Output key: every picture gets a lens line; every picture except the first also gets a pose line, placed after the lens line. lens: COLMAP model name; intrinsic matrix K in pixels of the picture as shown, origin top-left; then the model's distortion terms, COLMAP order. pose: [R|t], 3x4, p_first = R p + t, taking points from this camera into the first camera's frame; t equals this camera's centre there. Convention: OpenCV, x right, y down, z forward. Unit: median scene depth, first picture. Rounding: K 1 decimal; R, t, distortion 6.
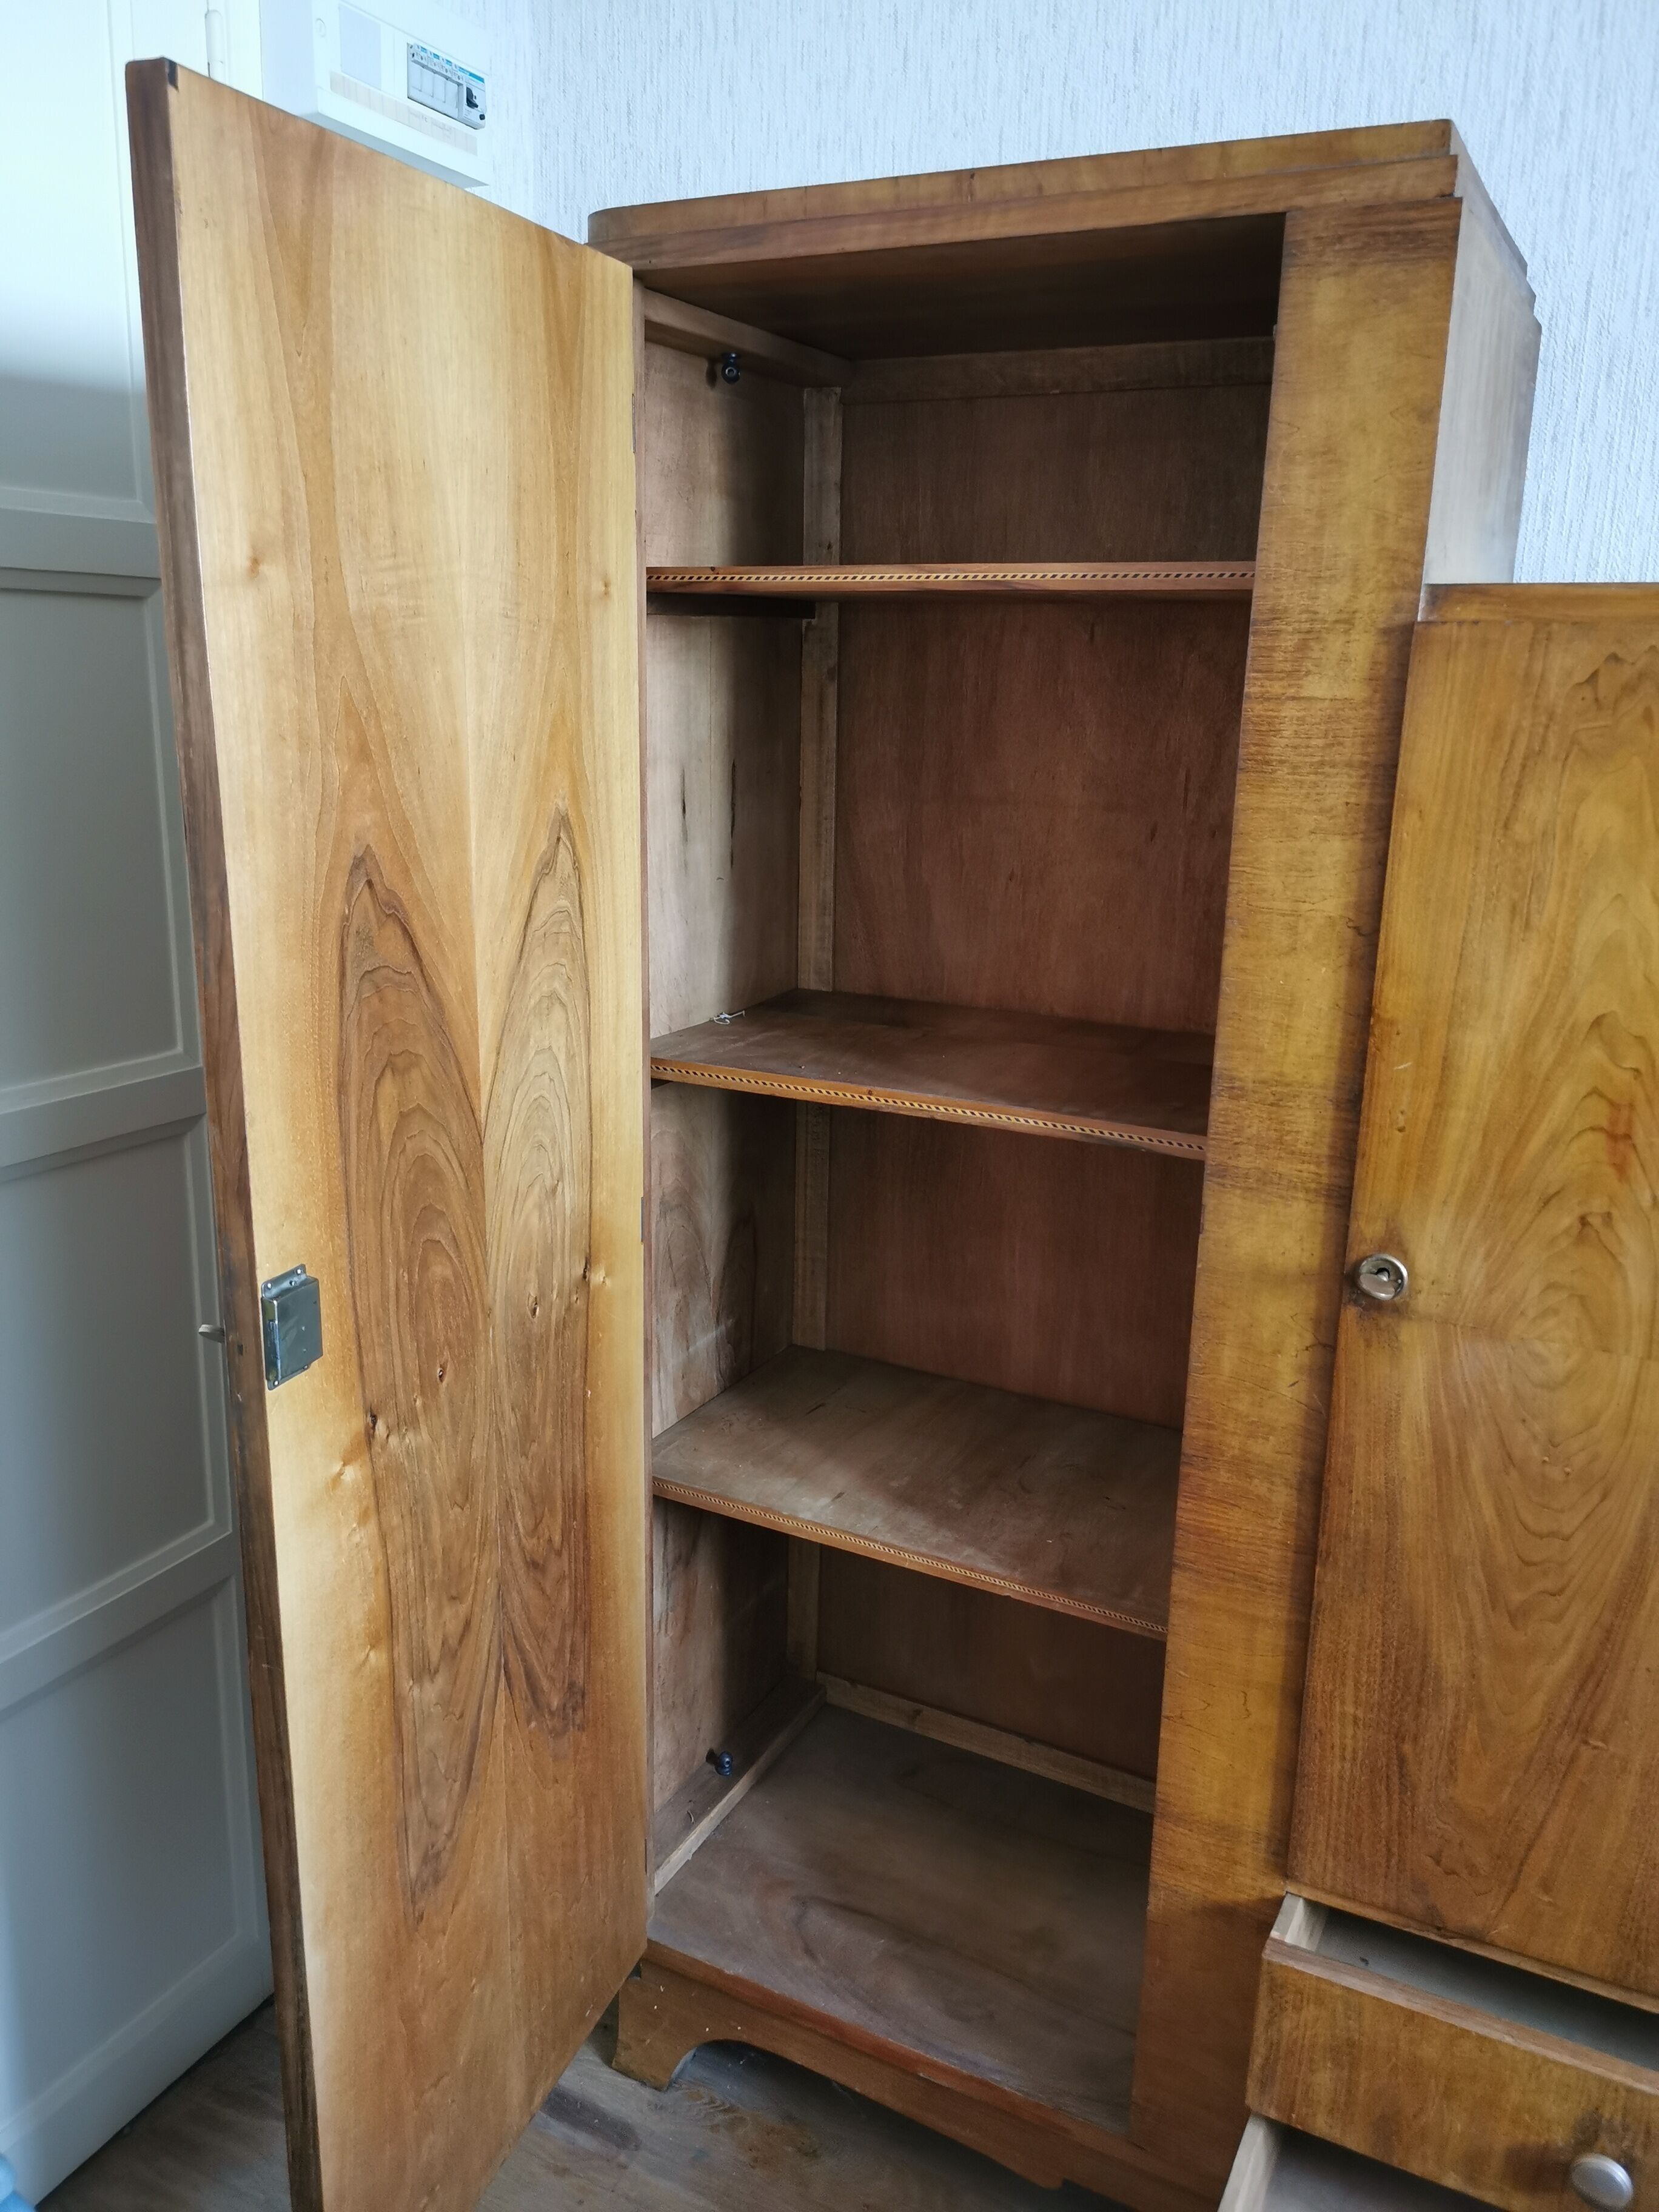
lens RADIAL K [[1719.8, 0, 828.4], [0, 1719.8, 1111.5], [0, 0, 1]] dist [0.065443, -0.095519]
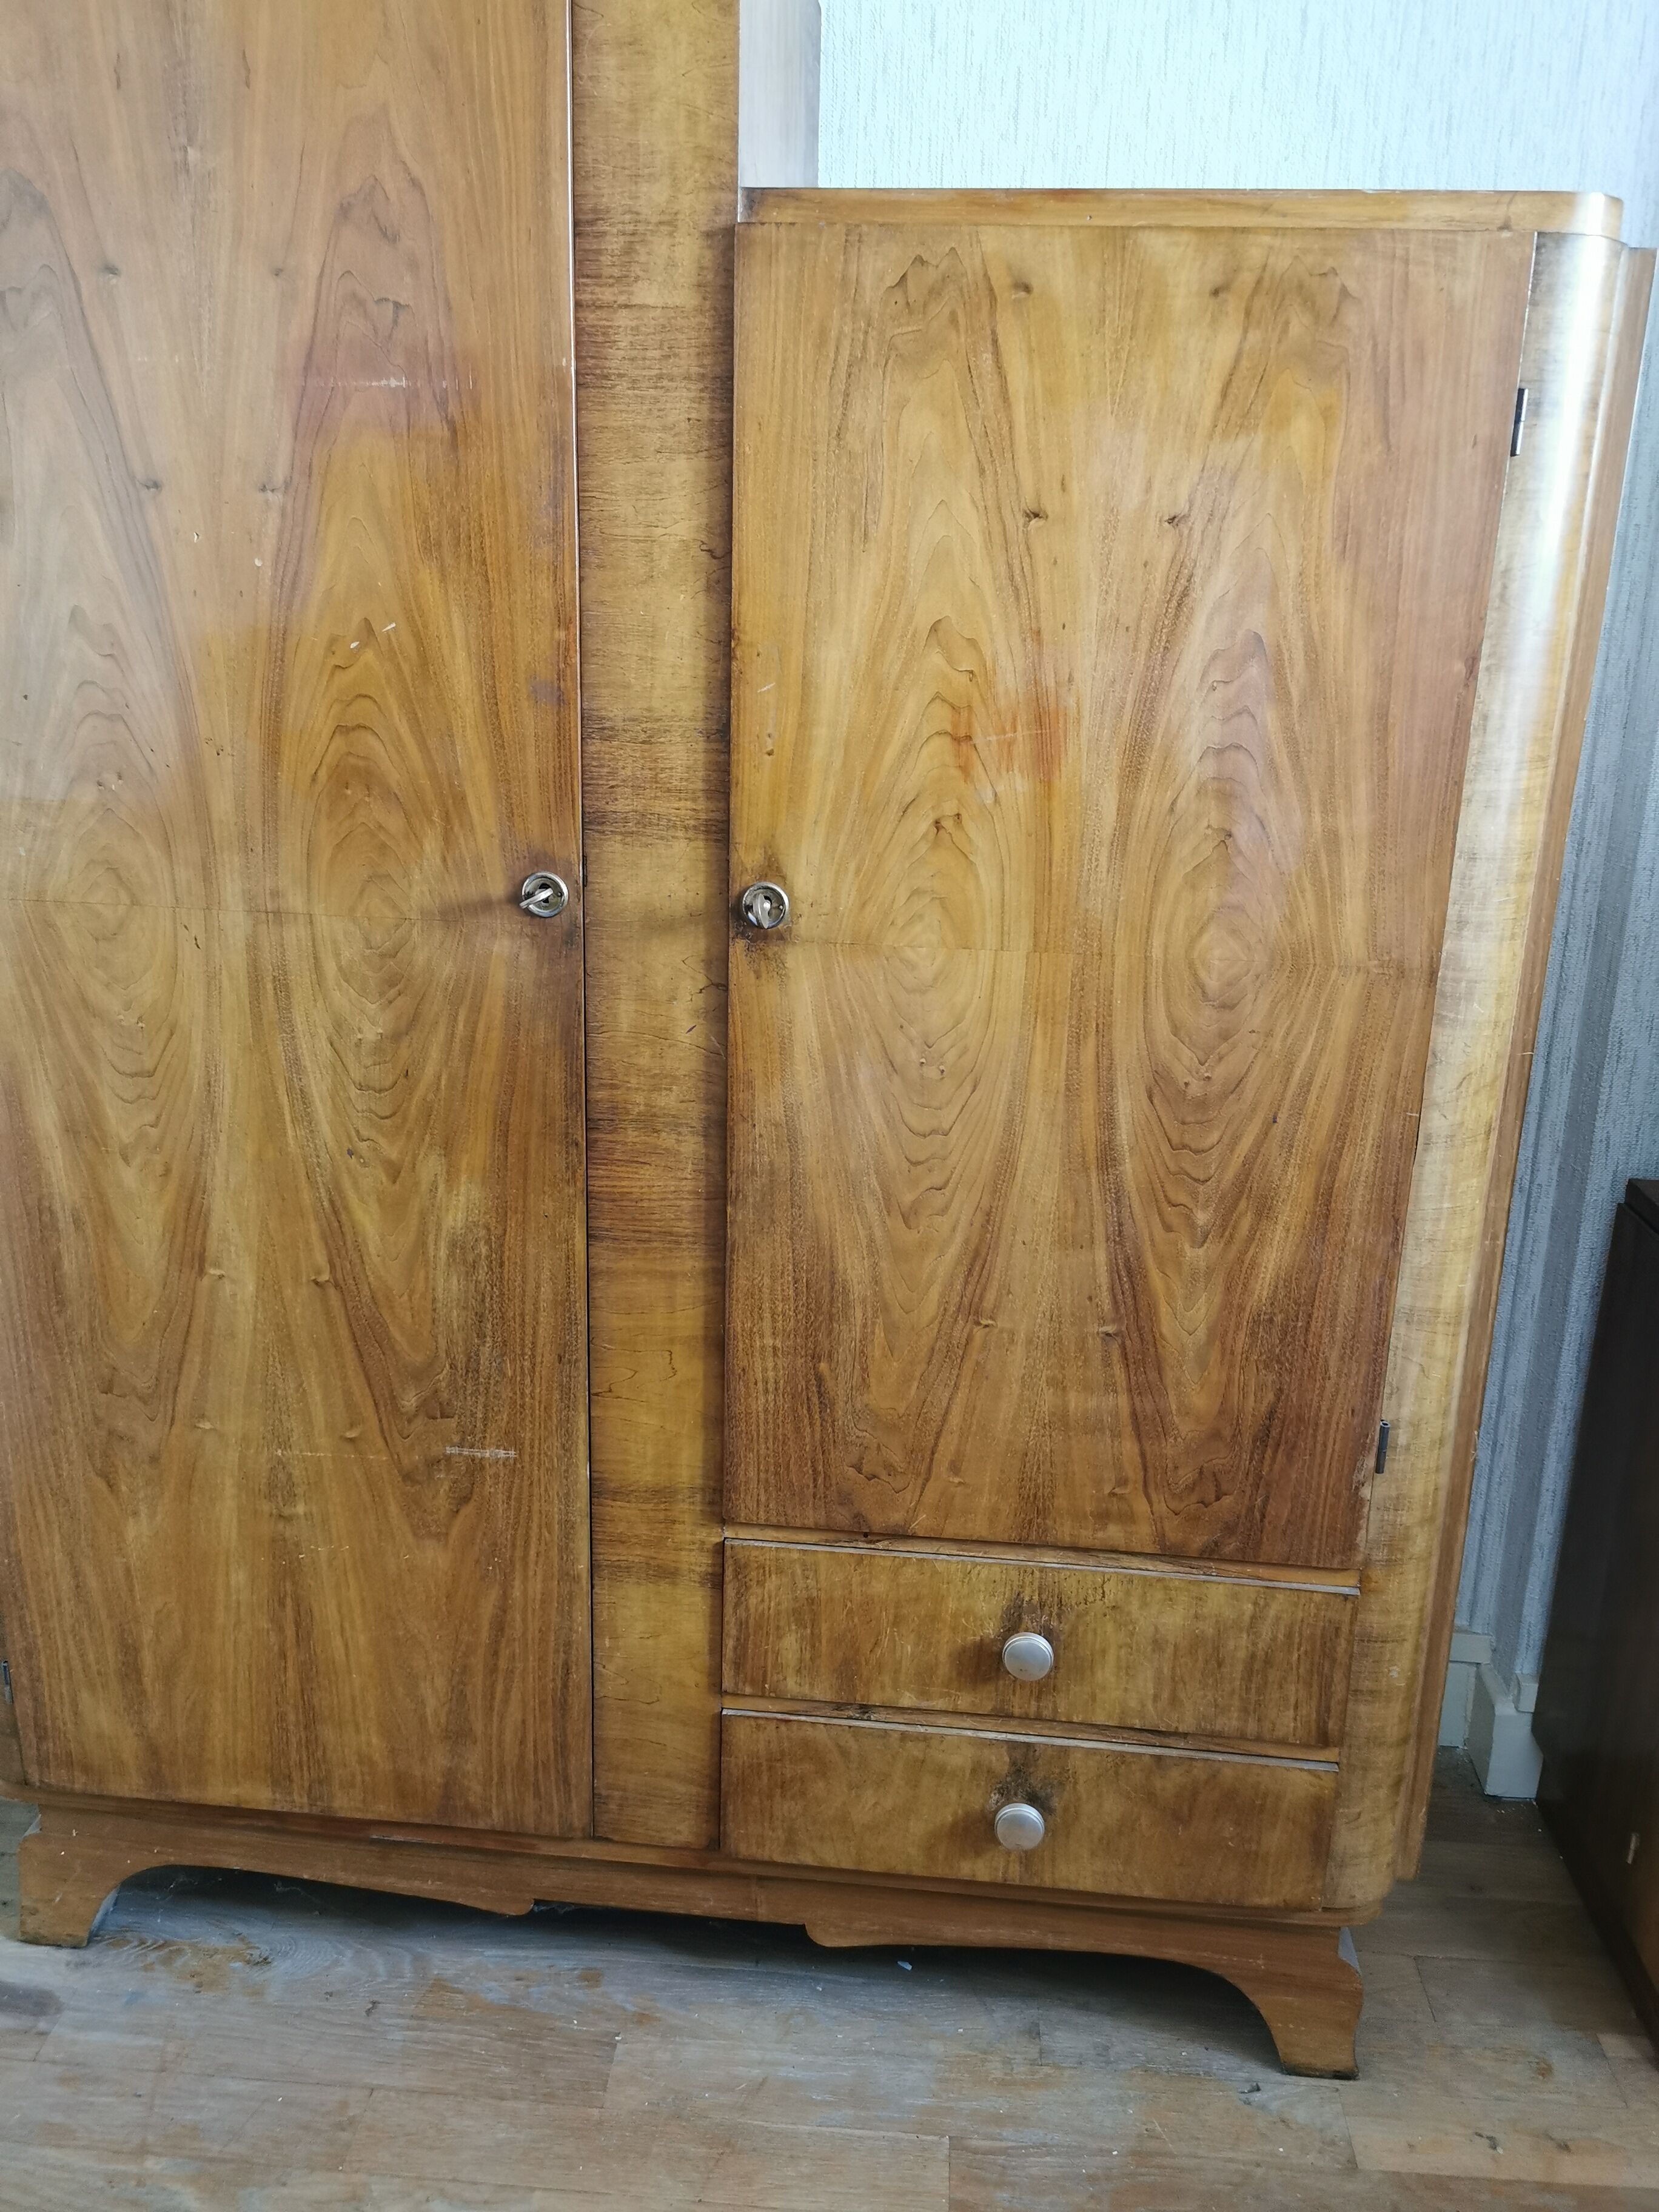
lens RADIAL K [[1719.8, 0, 848.1], [0, 1719.8, 1075.1], [0, 0, 1]] dist [0.065443, -0.095519]
pose [[0.925653, -0.100766, 0.364710, -0.015019], [0.087411, 0.994762, 0.052990, 0.142334], [-0.368139, -0.017171, 0.929612, 0.032972]]
